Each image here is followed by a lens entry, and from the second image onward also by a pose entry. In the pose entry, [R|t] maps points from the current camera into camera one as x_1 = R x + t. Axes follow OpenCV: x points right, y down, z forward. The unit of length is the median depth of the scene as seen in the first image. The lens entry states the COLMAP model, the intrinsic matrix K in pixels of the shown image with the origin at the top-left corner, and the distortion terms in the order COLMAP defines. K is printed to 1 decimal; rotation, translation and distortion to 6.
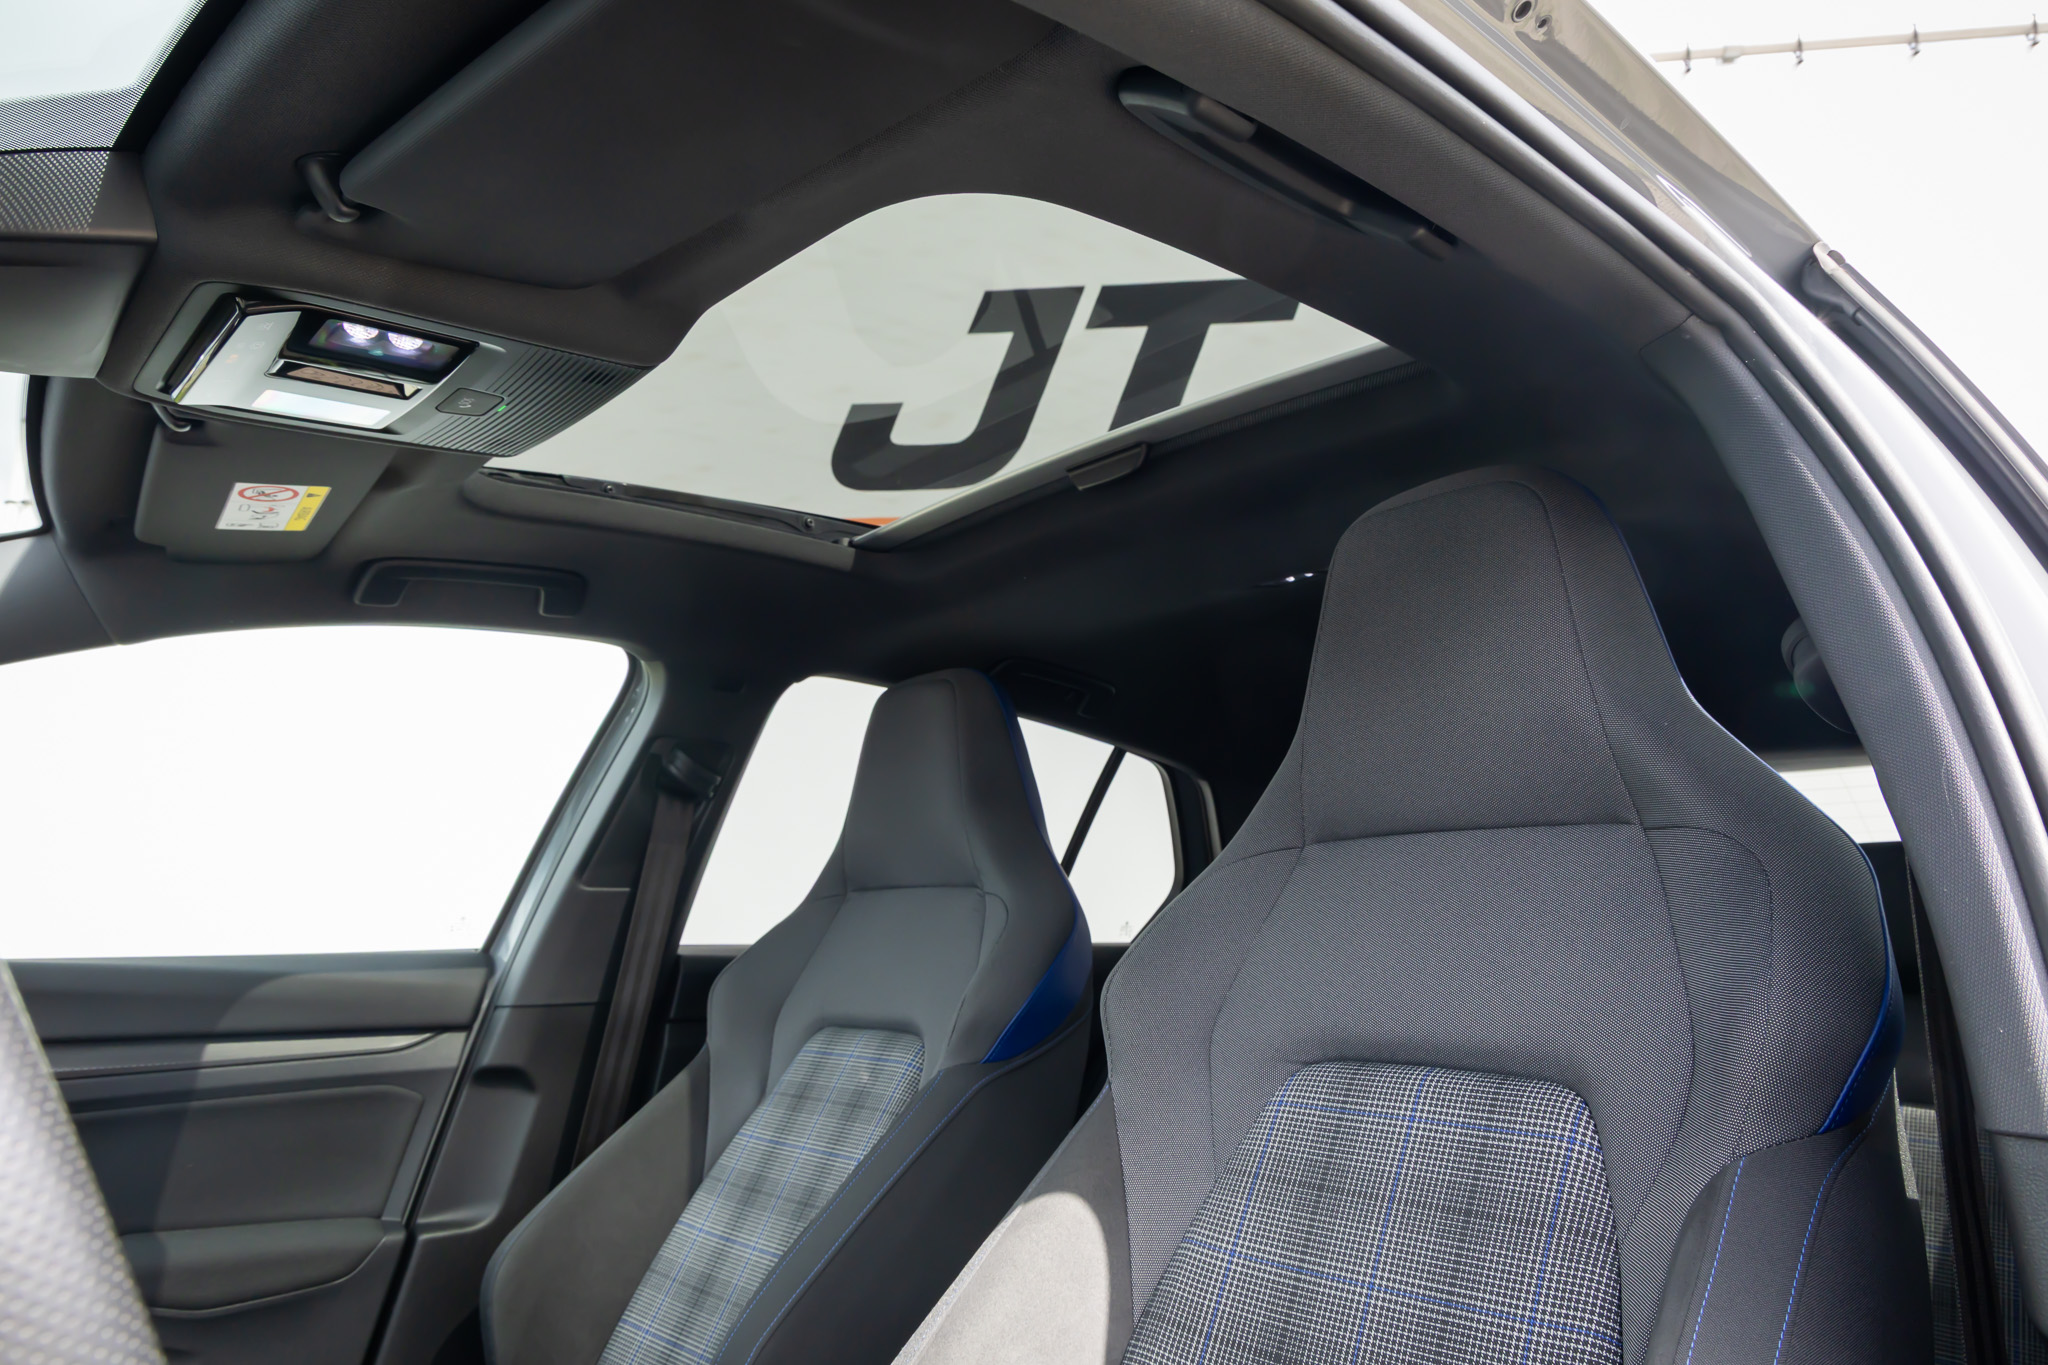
lens RADIAL K [[1407.2, 0, 1026.1], [0, 1407.2, 680.5], [0, 0, 1]] dist [0.019170, -0.003893]
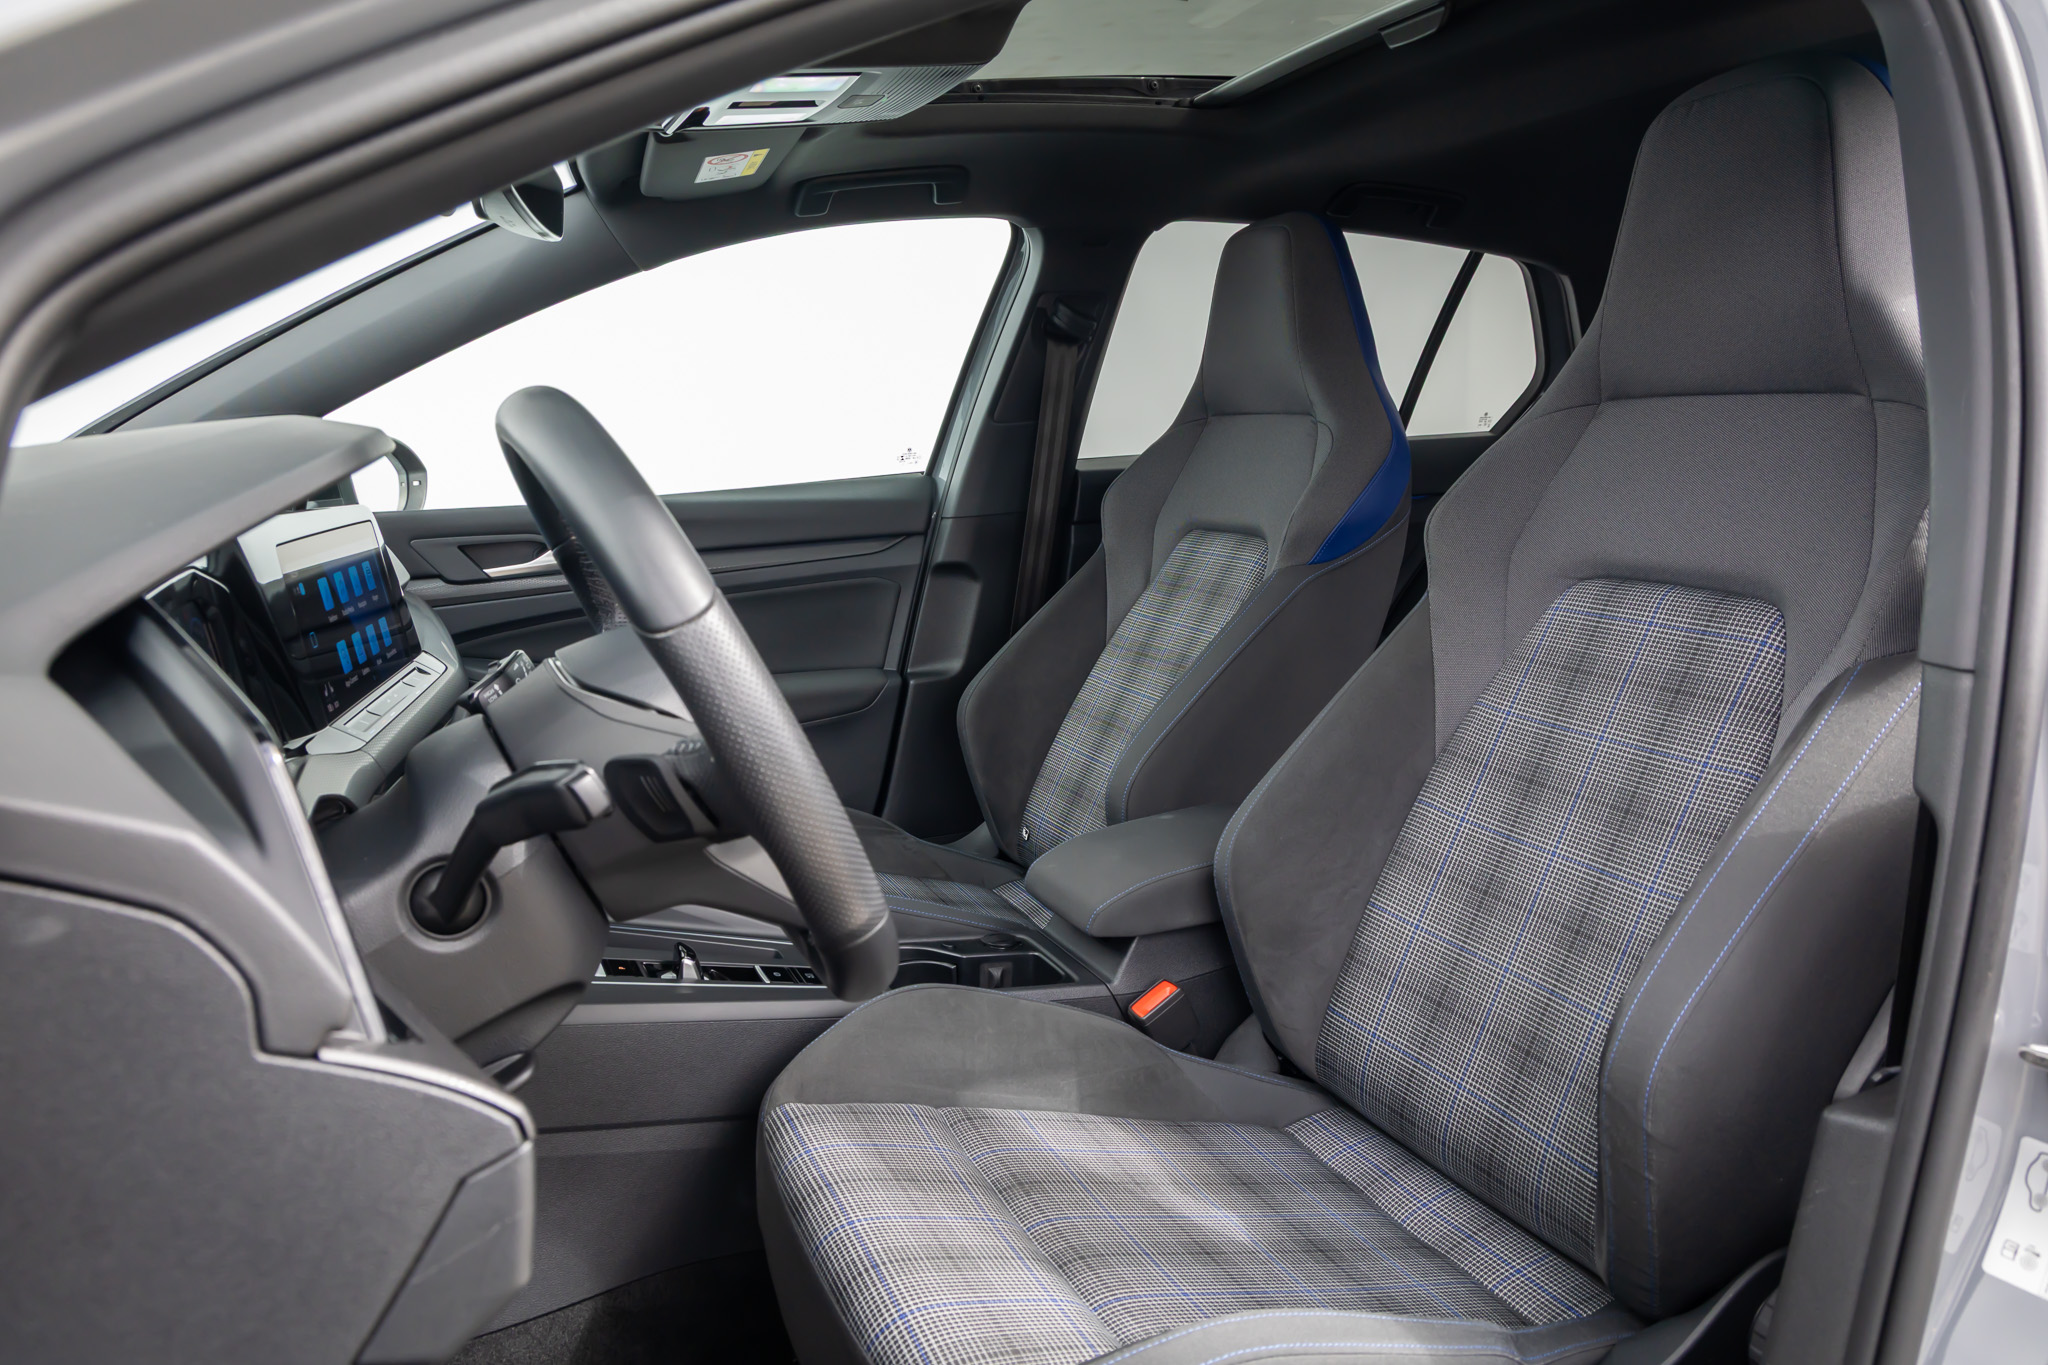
lens RADIAL K [[1407.2, 0, 1024.7], [0, 1407.2, 684.1], [0, 0, 1]] dist [0.019170, -0.003893]
pose [[0.955042, 0.013983, -0.296140, 0.084707], [0.099234, 0.926192, 0.363760, -0.093057], [0.279369, -0.376793, 0.883165, -0.182774]]
